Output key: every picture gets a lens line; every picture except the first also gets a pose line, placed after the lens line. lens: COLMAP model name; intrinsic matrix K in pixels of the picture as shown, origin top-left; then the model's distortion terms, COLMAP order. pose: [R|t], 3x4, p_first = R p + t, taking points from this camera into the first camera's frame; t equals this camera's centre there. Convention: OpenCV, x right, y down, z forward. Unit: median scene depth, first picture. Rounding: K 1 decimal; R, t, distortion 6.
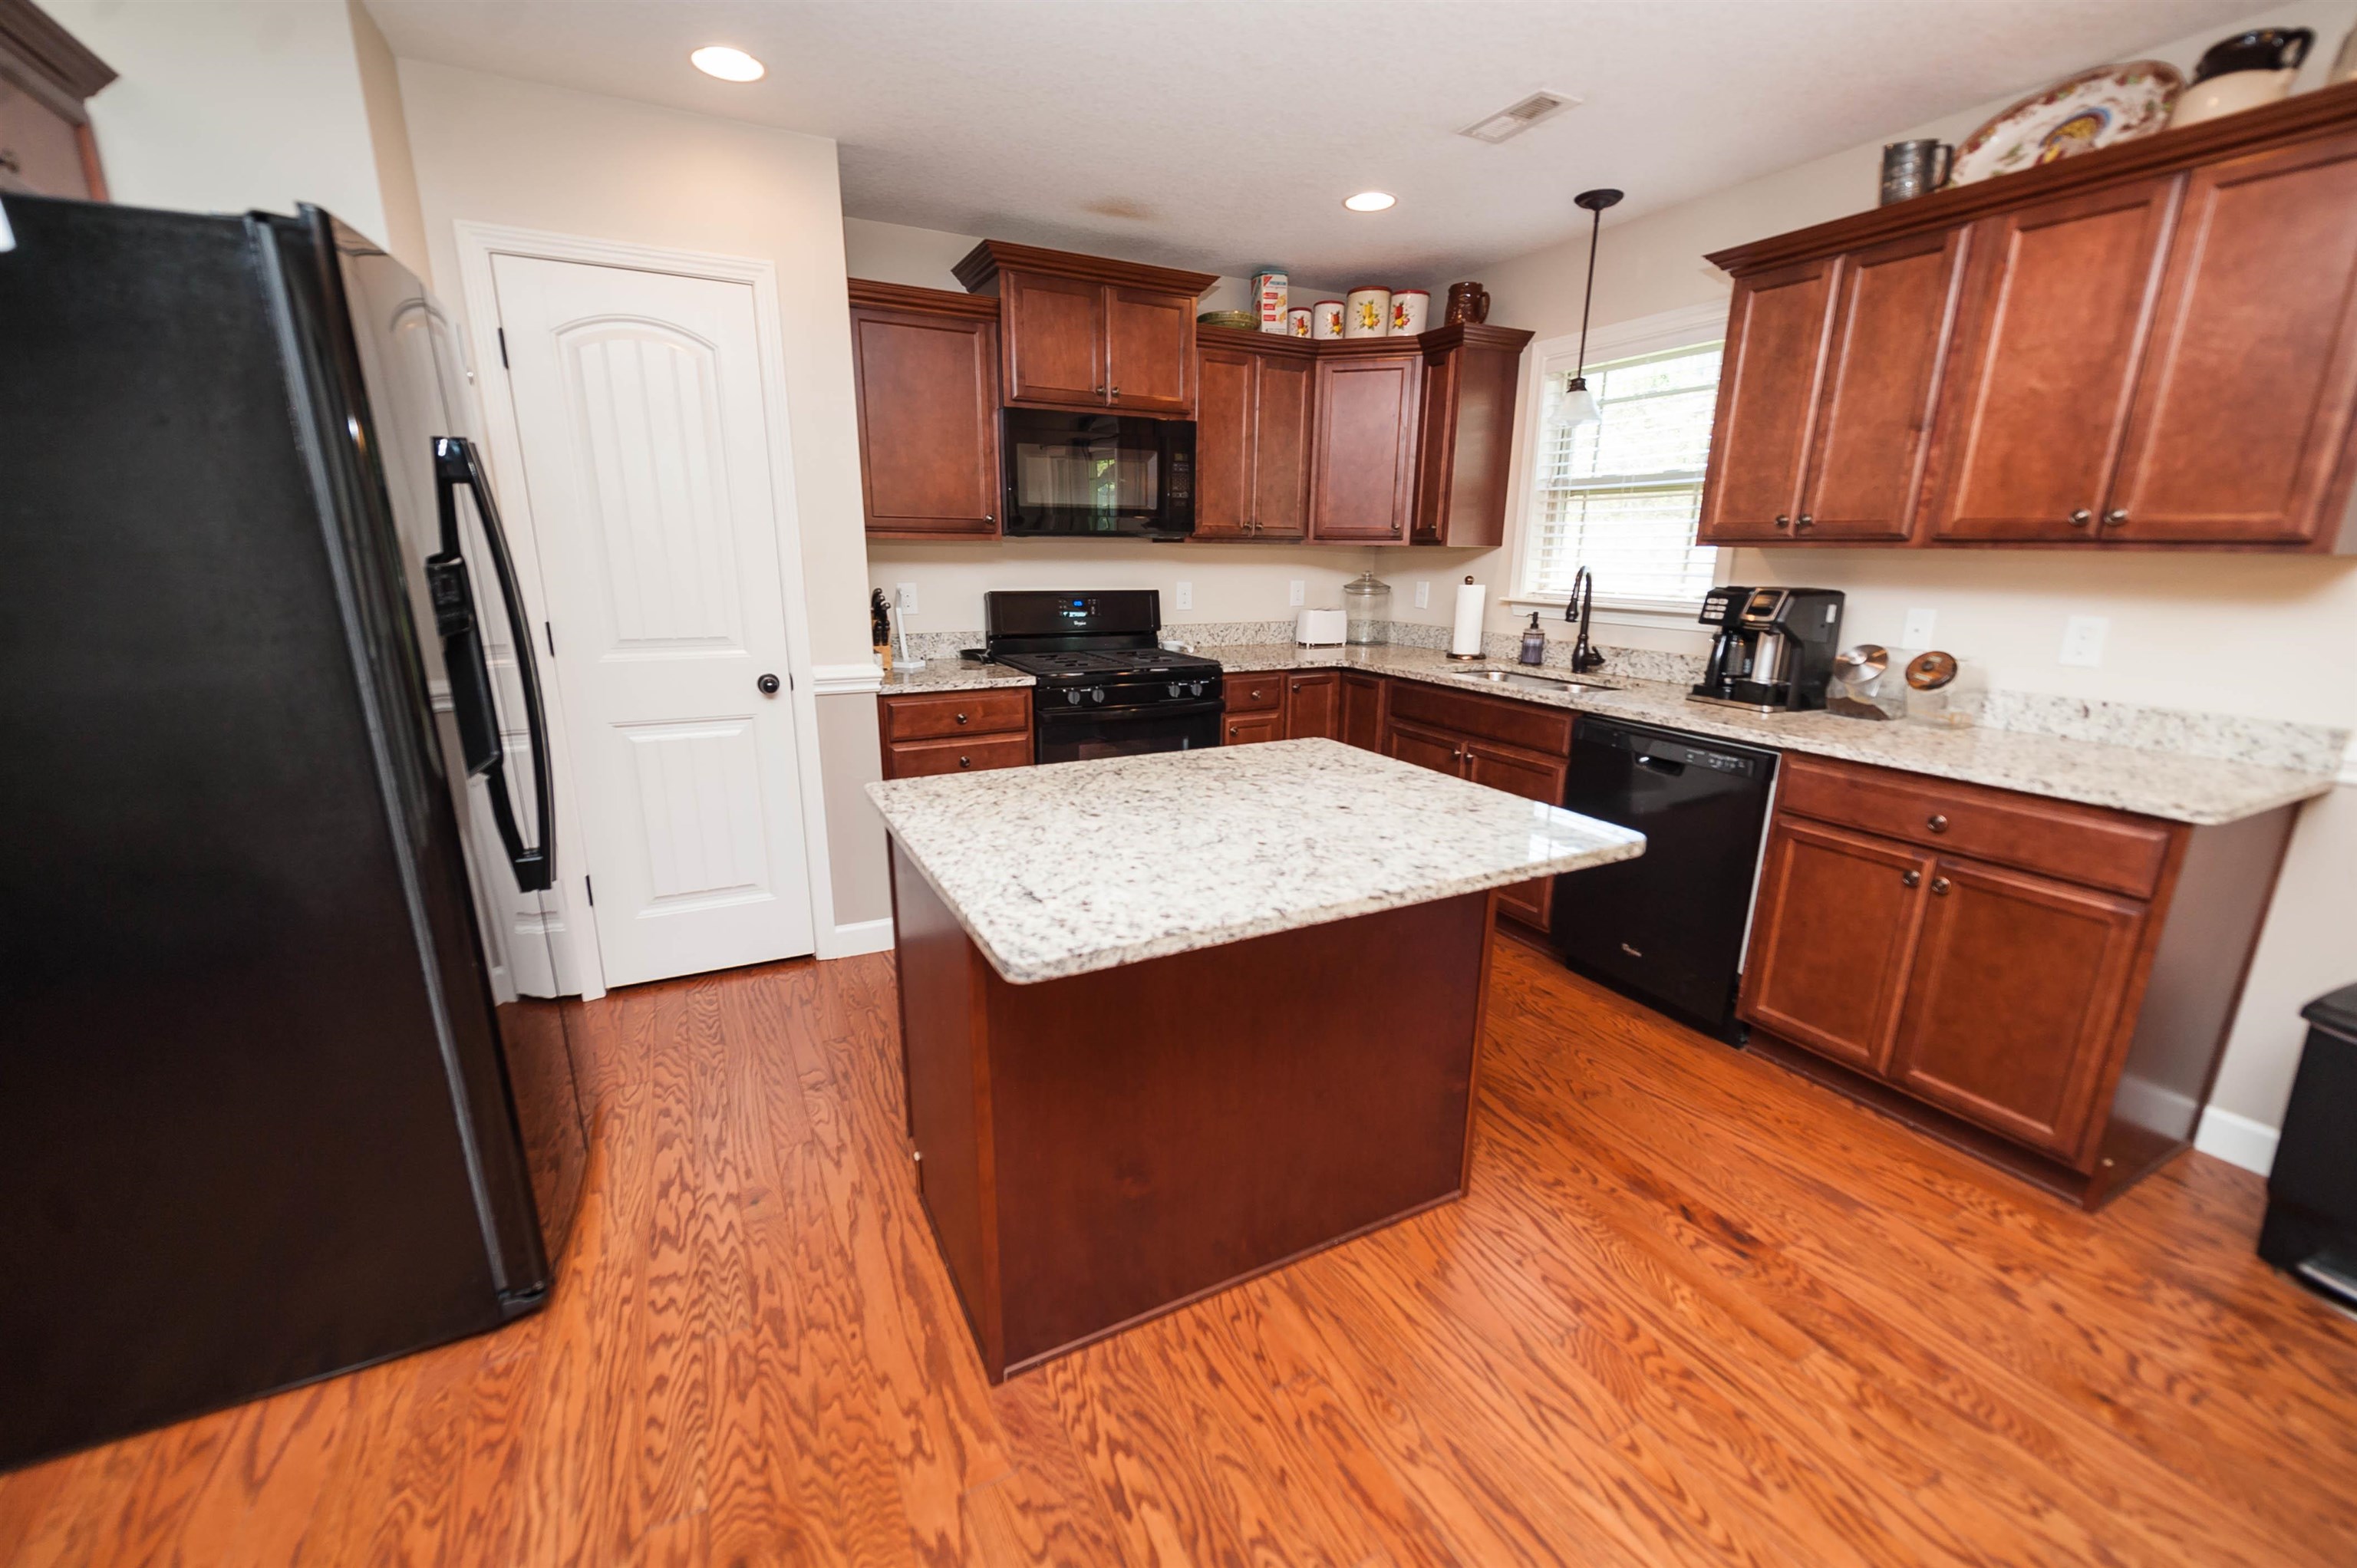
lens RADIAL K [[952.9, 0, 1186.2], [0, 952.9, 792.2], [0, 0, 1]] dist [0.002321, -0.000416]
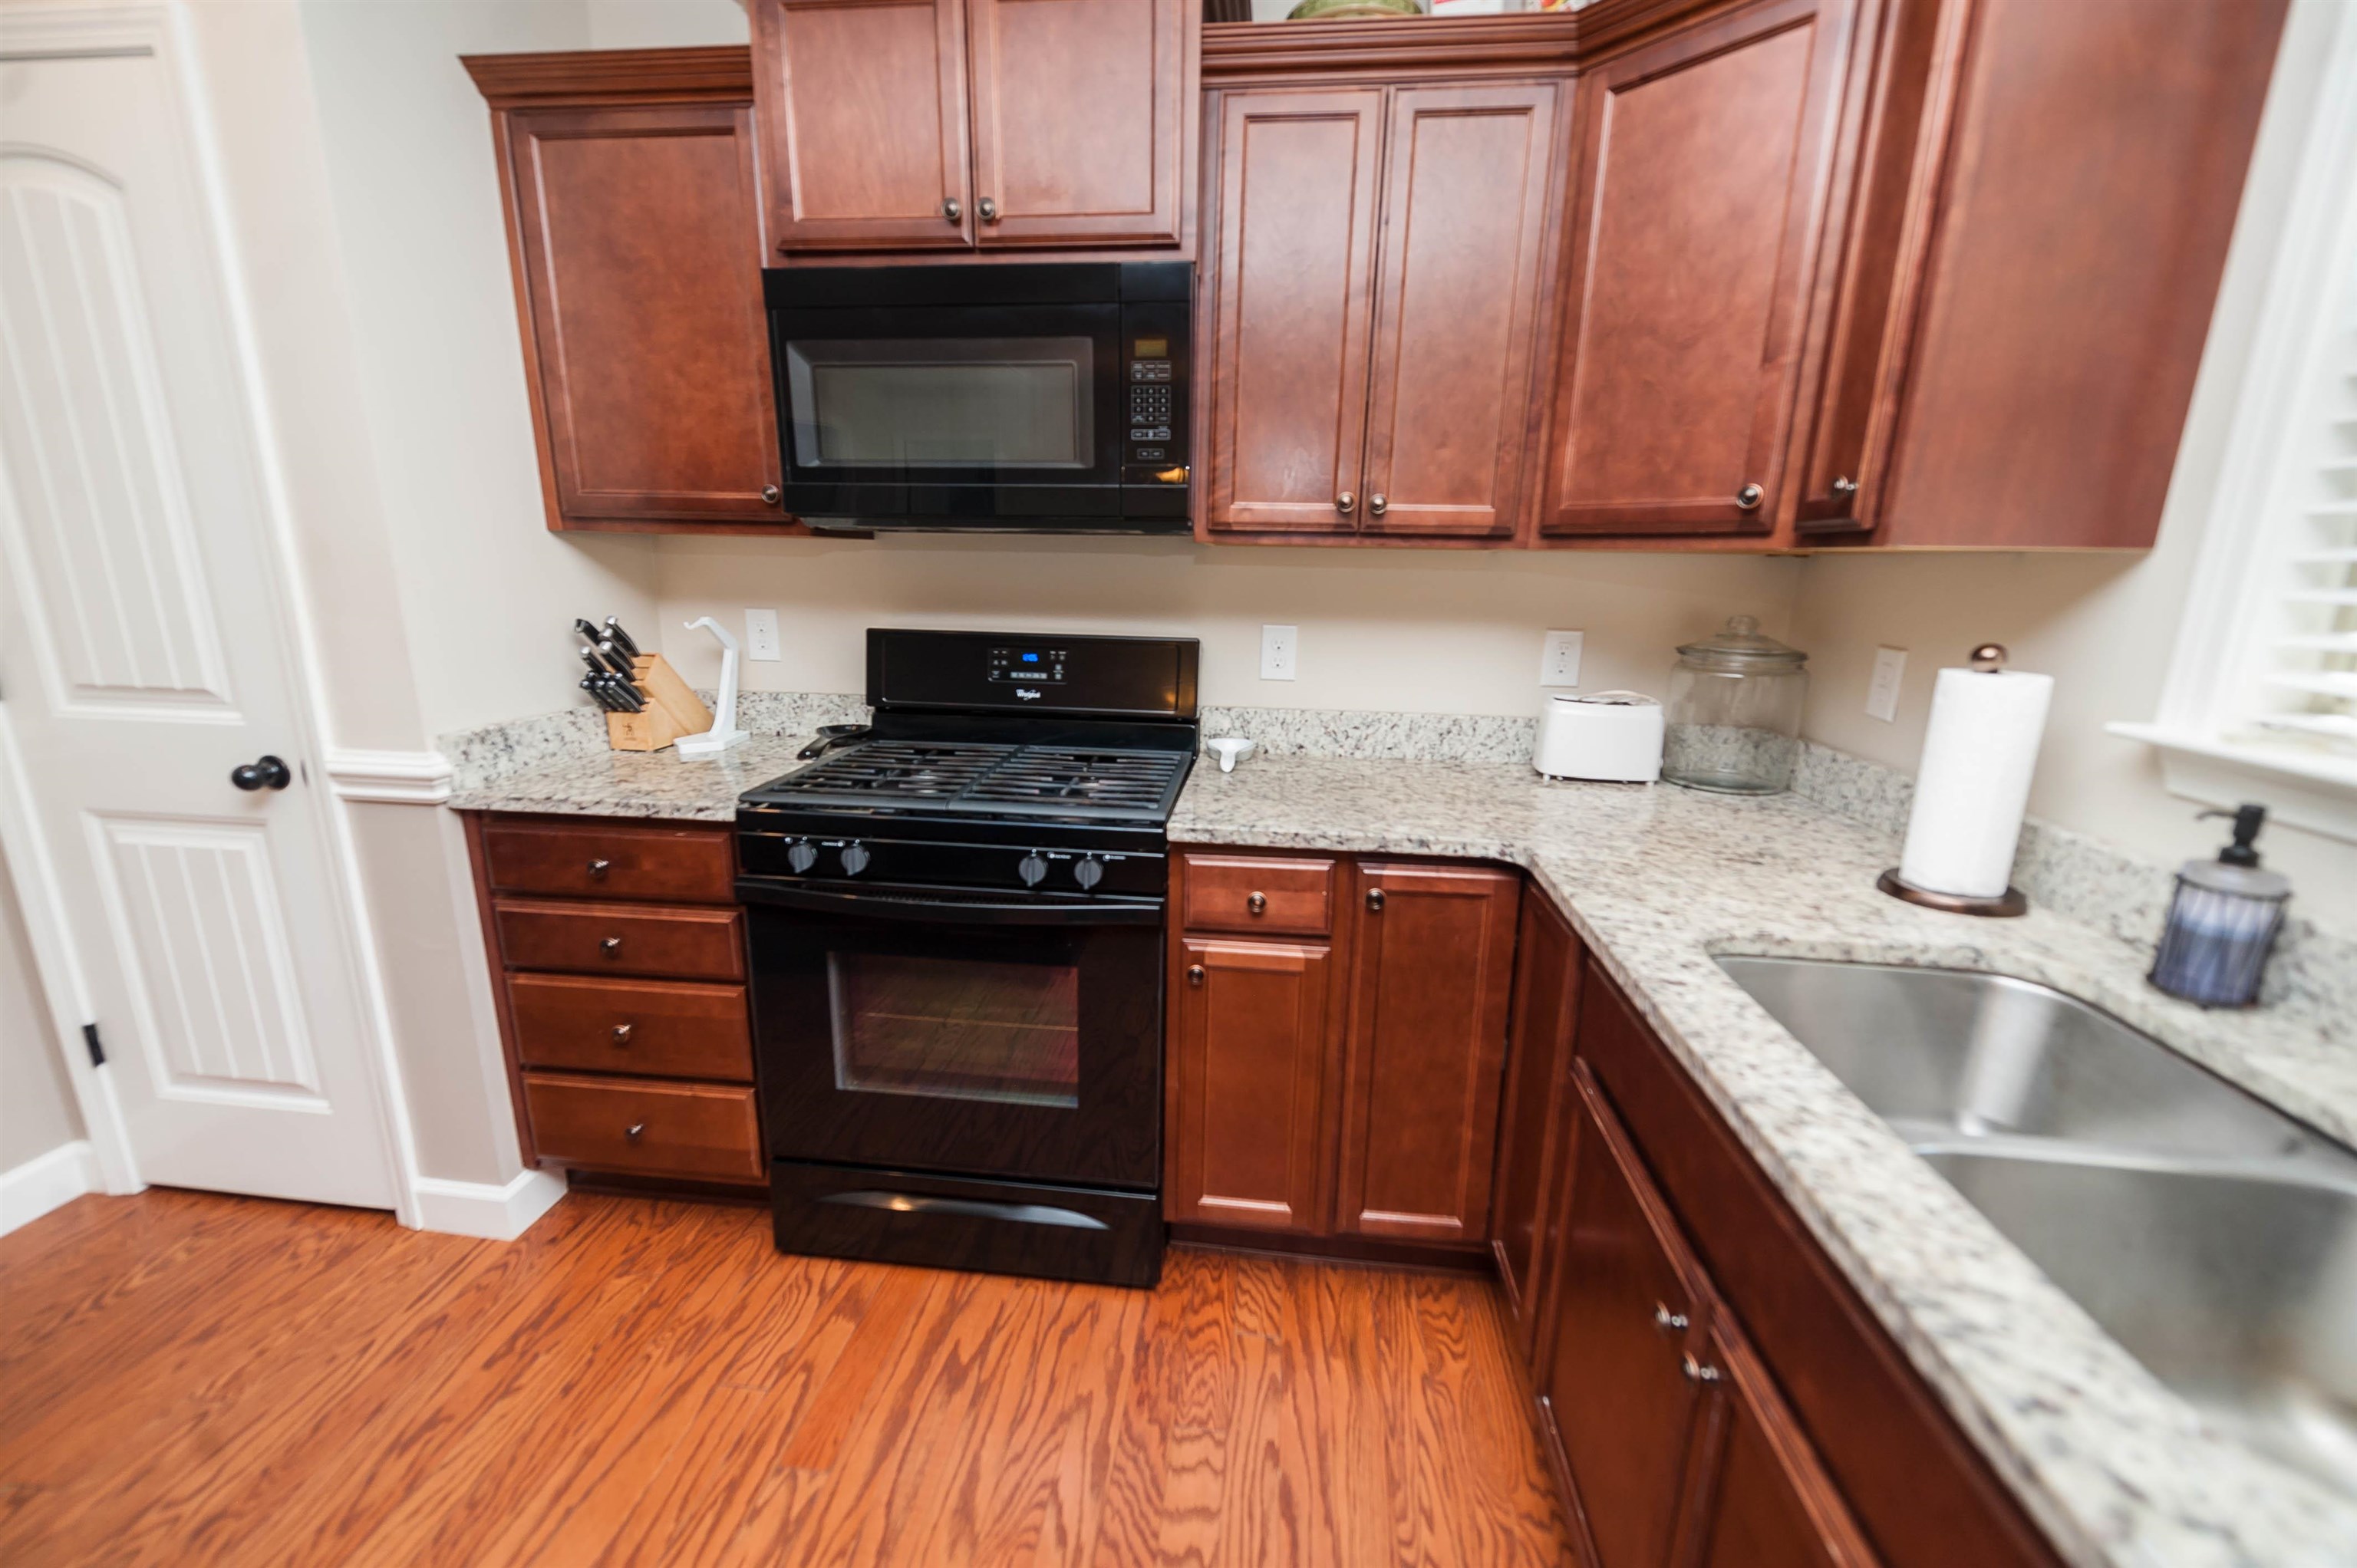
lens RADIAL K [[952.9, 0, 1170.6], [0, 952.9, 790.1], [0, 0, 1]] dist [0.002321, -0.000416]
pose [[0.825872, 0.136685, -0.547041, 0.267255], [-0.150111, 0.988460, 0.020357, -0.154683], [0.543510, 0.065305, 0.836859, 0.632573]]
